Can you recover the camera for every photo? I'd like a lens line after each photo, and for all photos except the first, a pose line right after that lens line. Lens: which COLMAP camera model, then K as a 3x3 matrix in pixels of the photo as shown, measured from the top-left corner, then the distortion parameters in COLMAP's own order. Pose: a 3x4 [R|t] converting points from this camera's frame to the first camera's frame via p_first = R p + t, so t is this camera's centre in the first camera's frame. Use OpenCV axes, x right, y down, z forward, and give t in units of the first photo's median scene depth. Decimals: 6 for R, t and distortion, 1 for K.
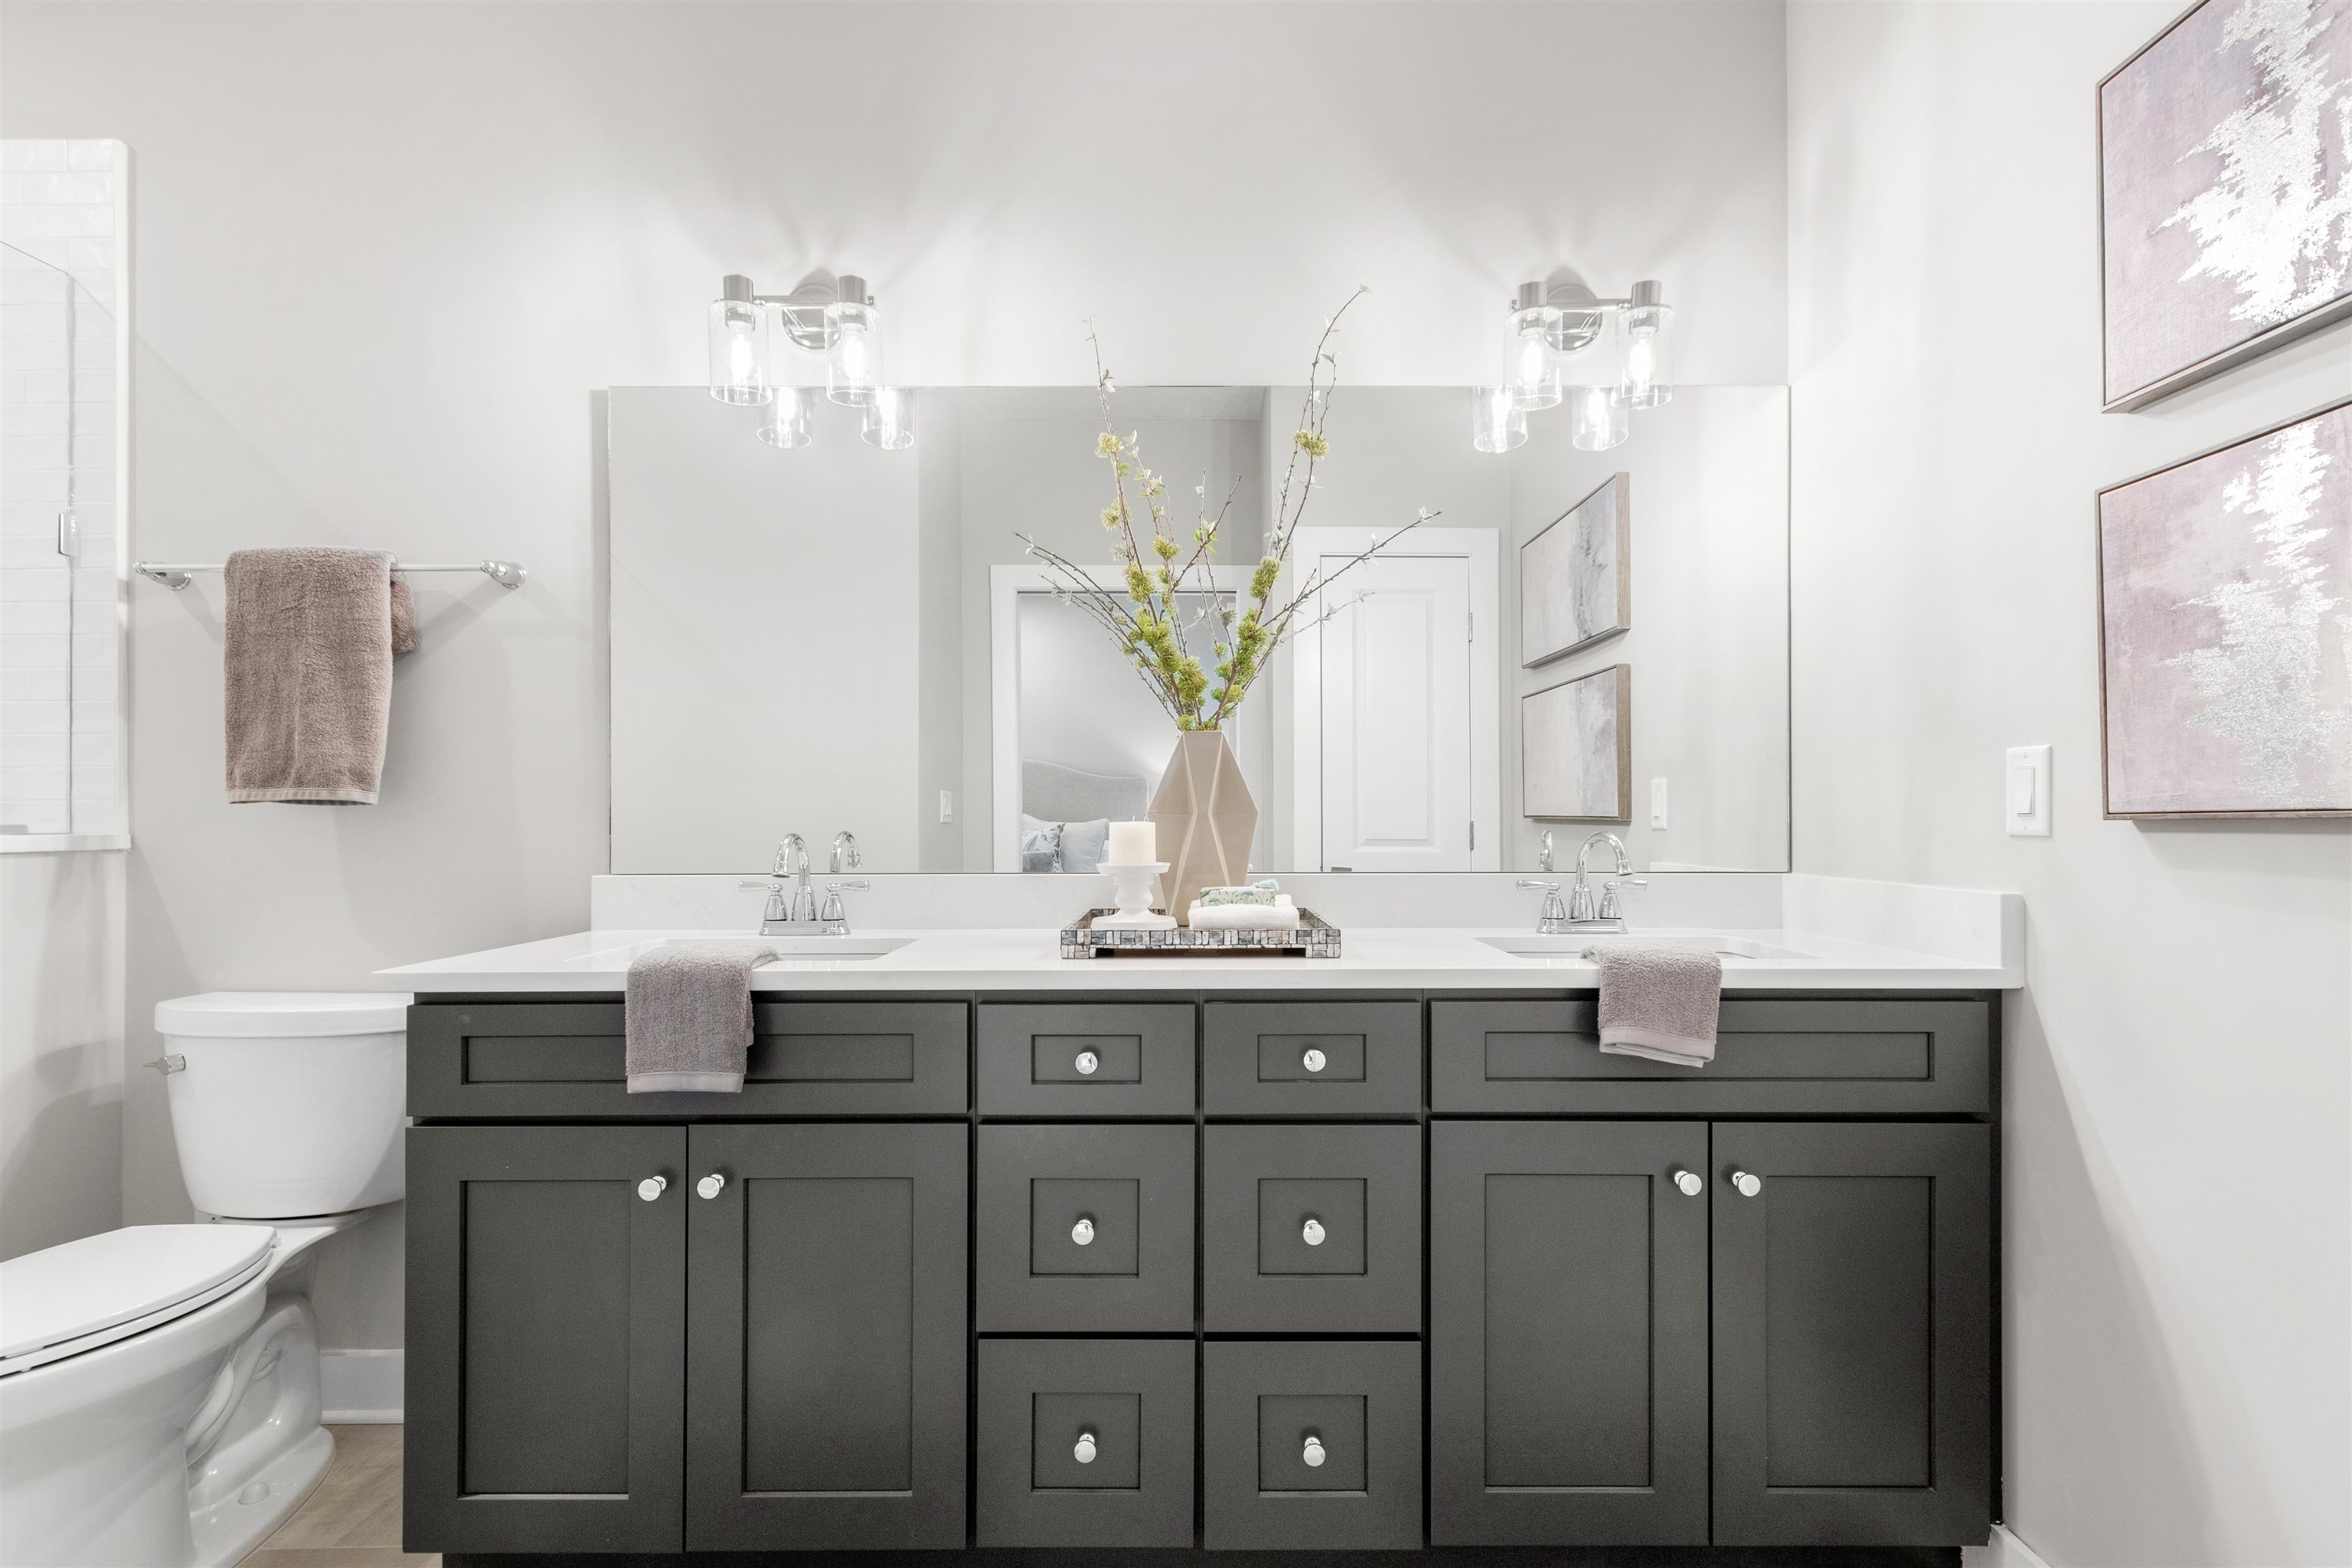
lens RADIAL K [[1106.1, 0, 1180.7], [0, 1106.1, 784.5], [0, 0, 1]] dist [-0.003024, 0.000276]
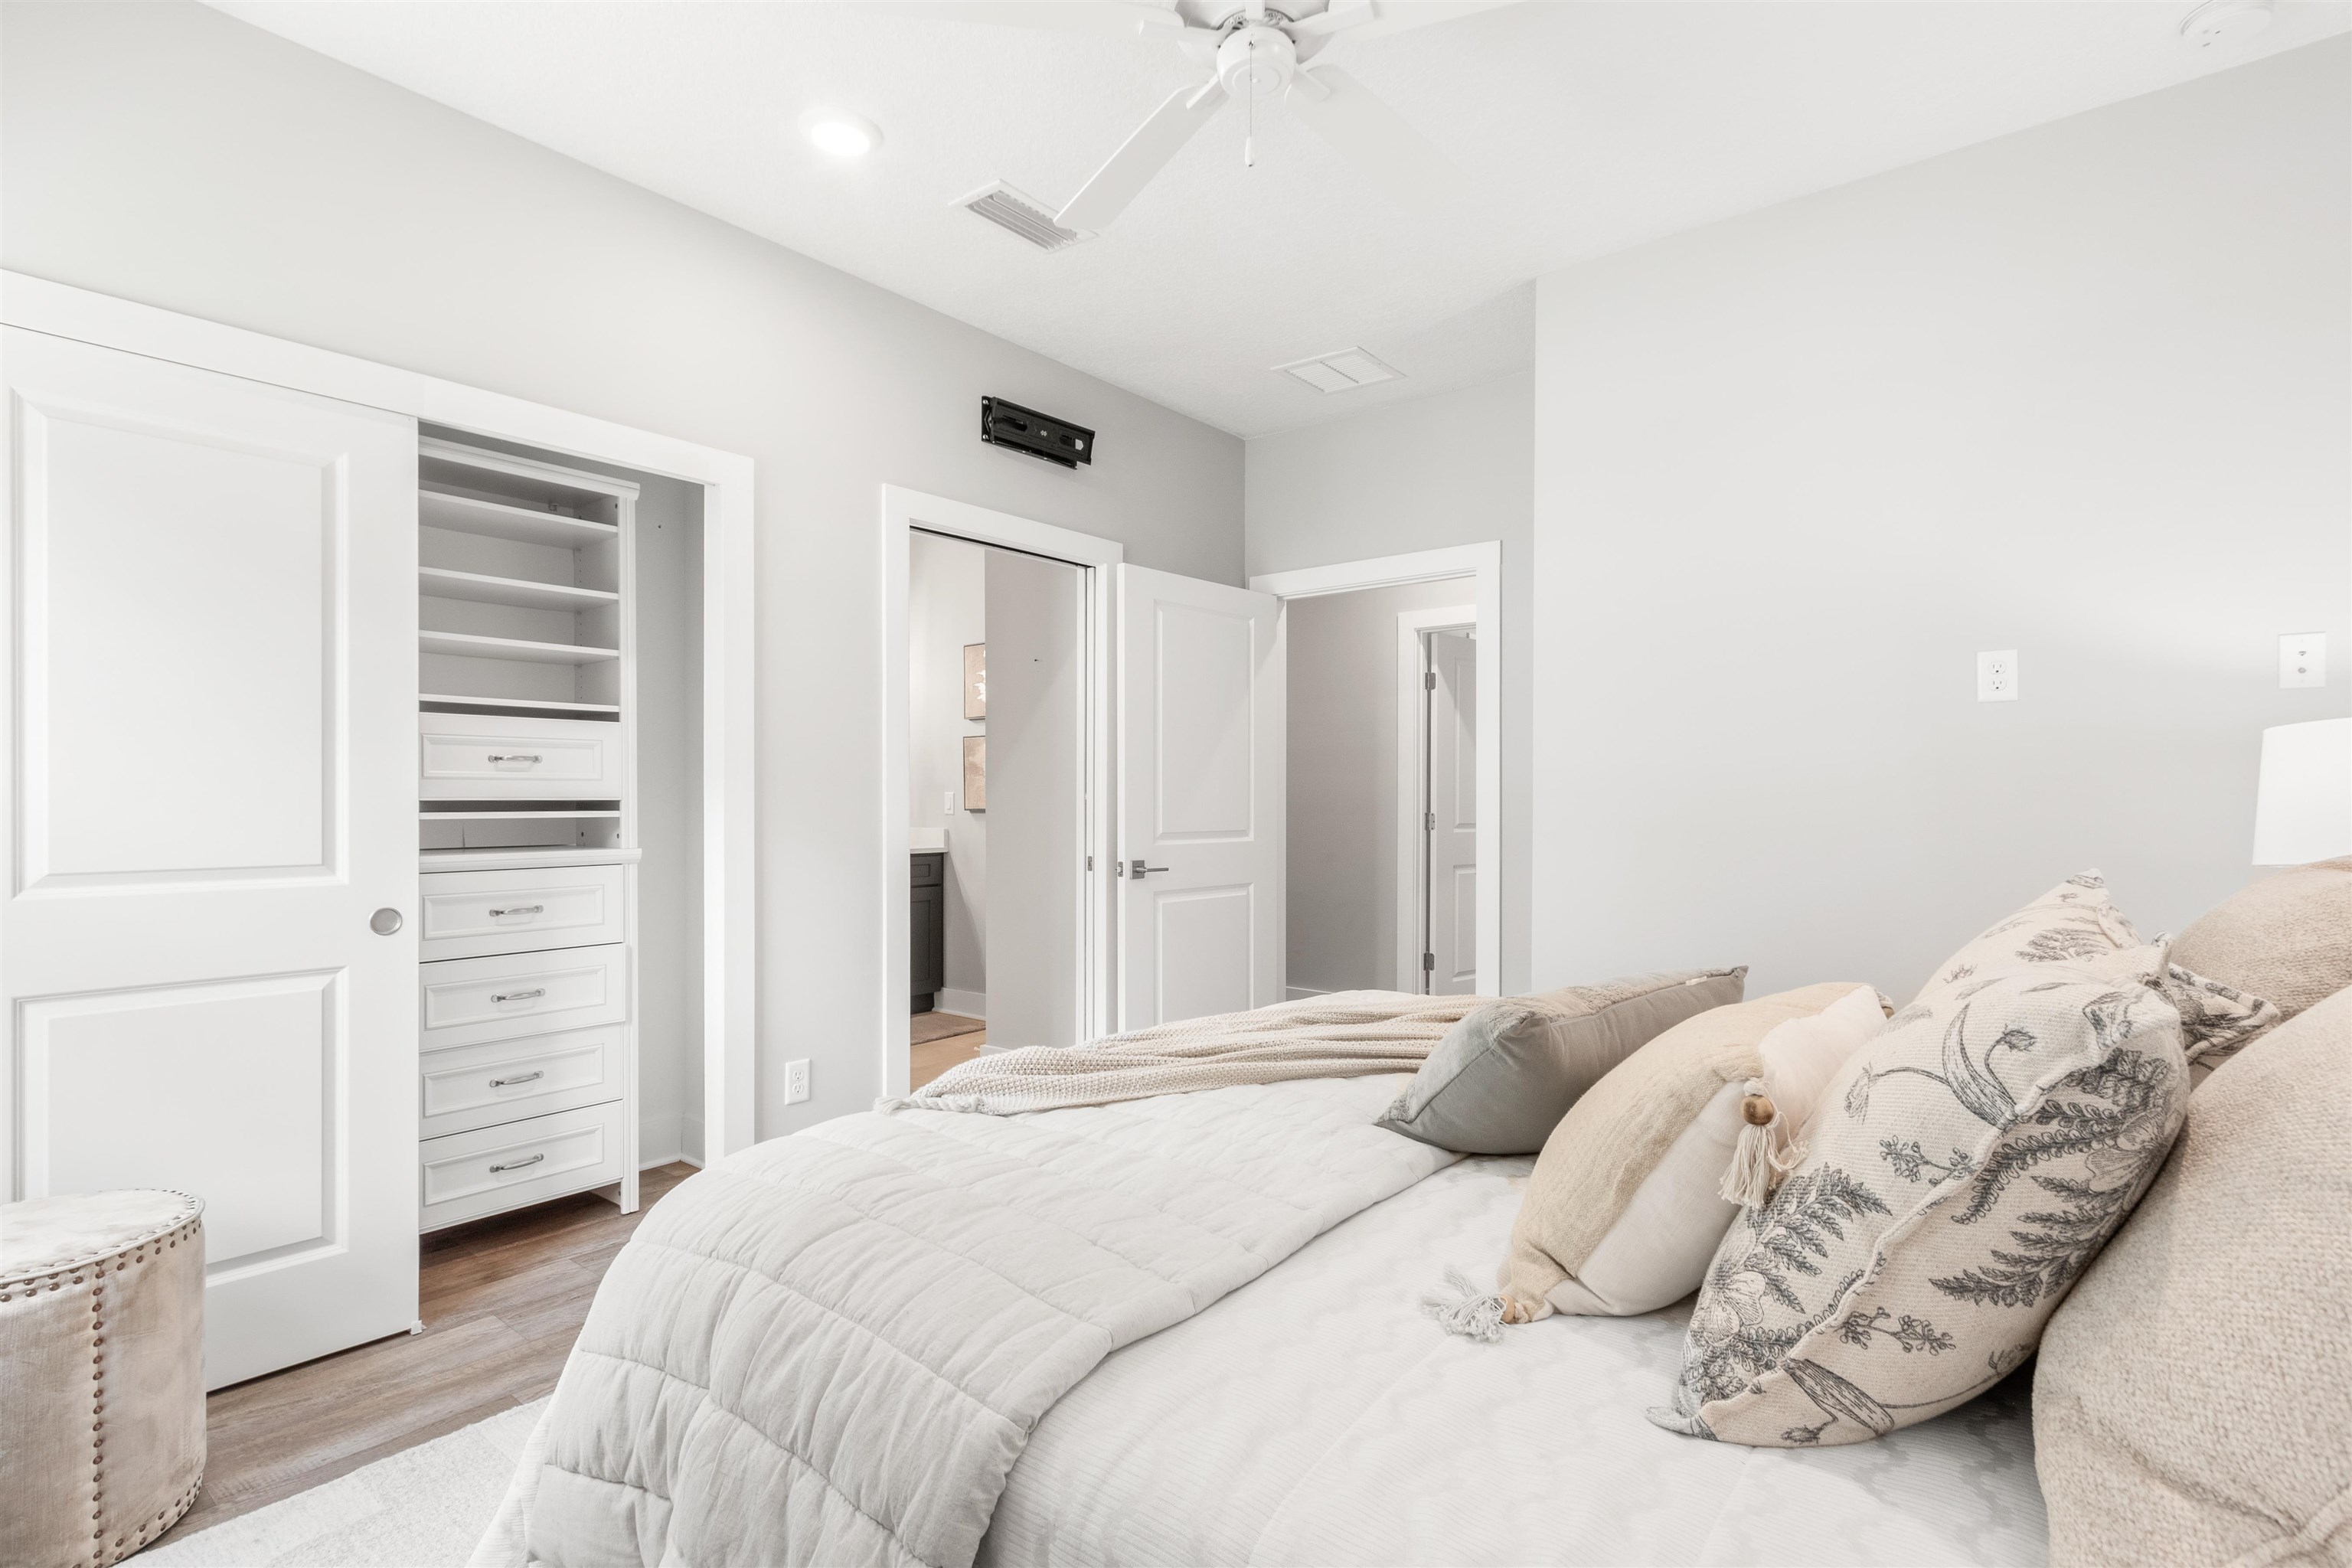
lens RADIAL K [[1106.1, 0, 1173.4], [0, 1106.1, 786.3], [0, 0, 1]] dist [-0.003024, 0.000276]
pose [[0.621060, 0.003269, 0.783756, -1.952169], [-0.005942, 0.999982, 0.000538, -0.063226], [-0.783740, -0.004991, 0.621069, -2.224358]]
